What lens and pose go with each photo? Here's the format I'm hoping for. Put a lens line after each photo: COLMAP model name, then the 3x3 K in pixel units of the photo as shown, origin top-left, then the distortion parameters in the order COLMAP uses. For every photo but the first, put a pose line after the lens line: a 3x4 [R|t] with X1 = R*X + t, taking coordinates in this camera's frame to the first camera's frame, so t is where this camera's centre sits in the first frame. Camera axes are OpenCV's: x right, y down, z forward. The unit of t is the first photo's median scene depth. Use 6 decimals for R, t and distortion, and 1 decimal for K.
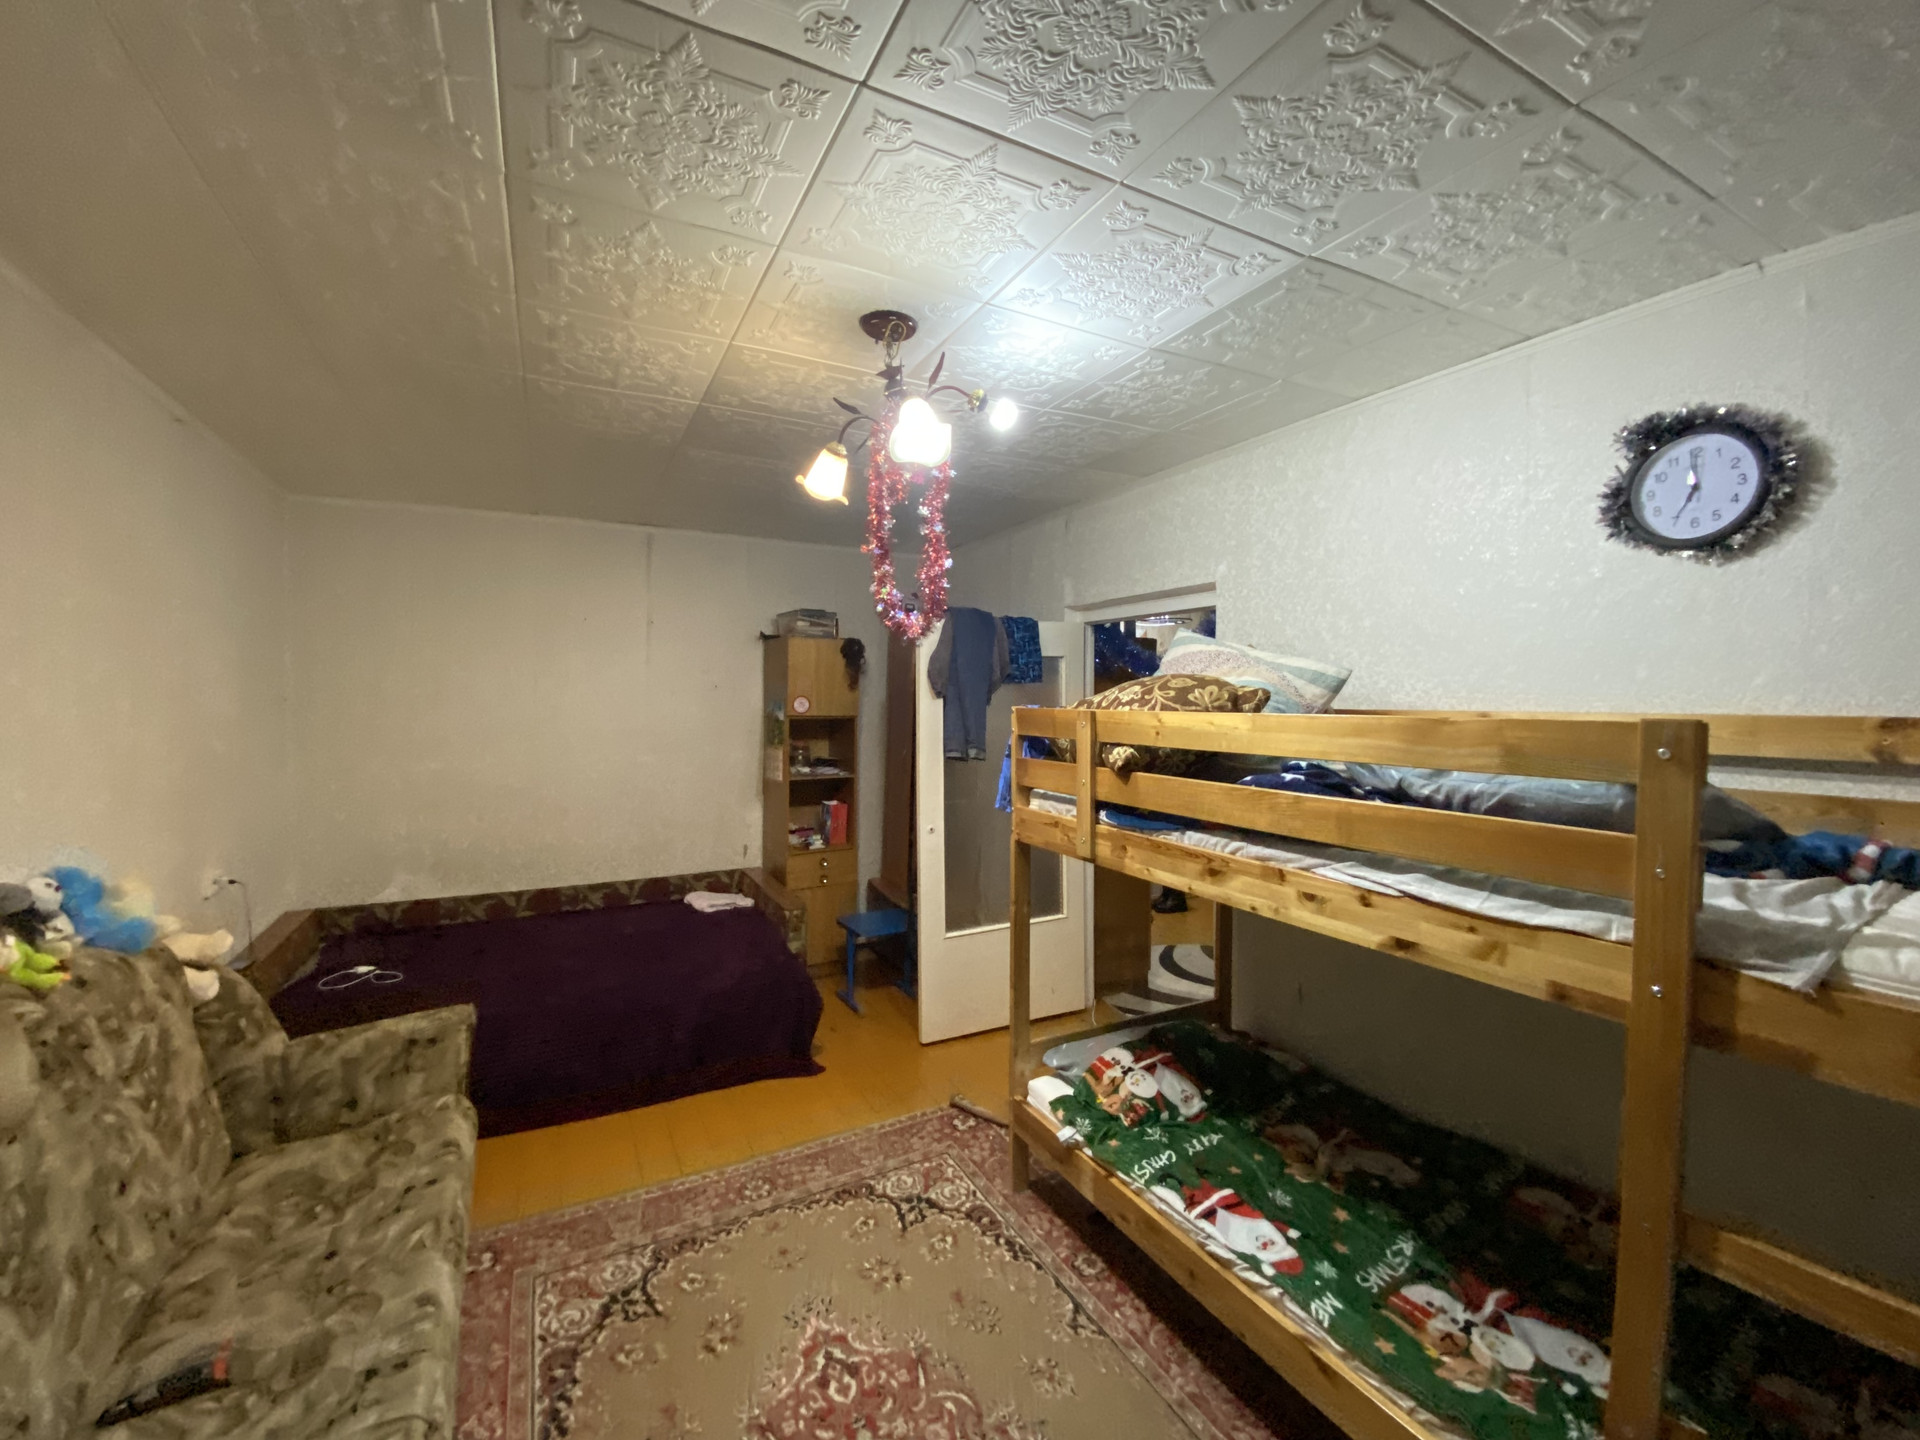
lens RADIAL K [[788.2, 0, 960.0], [0, 788.2, 720.0], [0, 0, 1]] dist [0.024487, -0.022424]
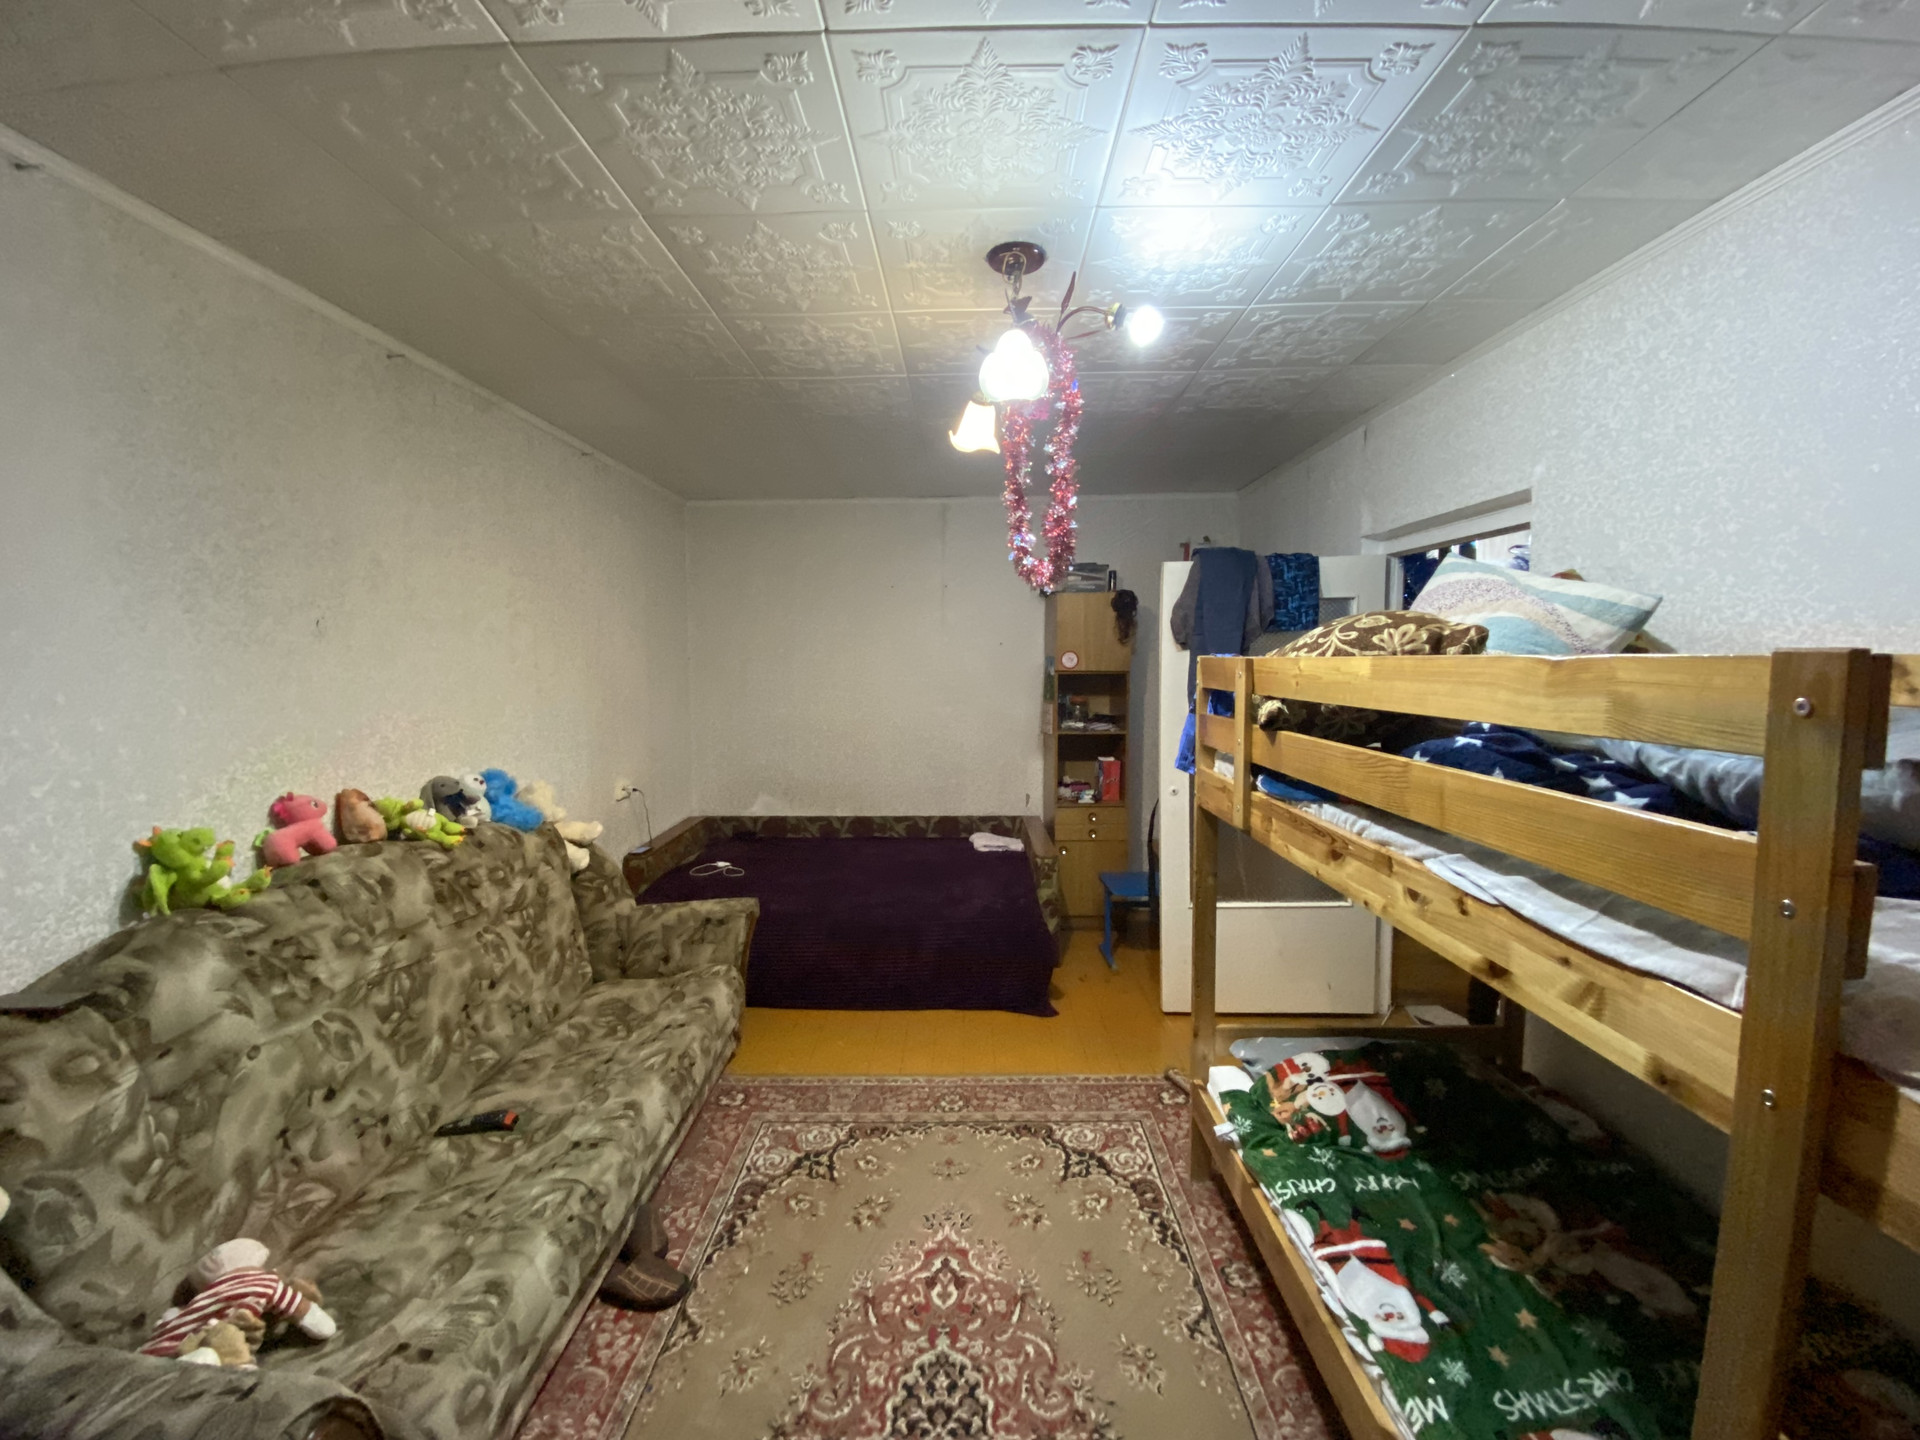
lens RADIAL K [[788.2, 0, 960.0], [0, 788.2, 720.0], [0, 0, 1]] dist [0.024487, -0.022424]
pose [[0.877603, 0.027989, -0.478570, 0.318555], [-0.003244, 0.998618, 0.052455, 0.011919], [0.479377, -0.044482, 0.876481, 0.094465]]
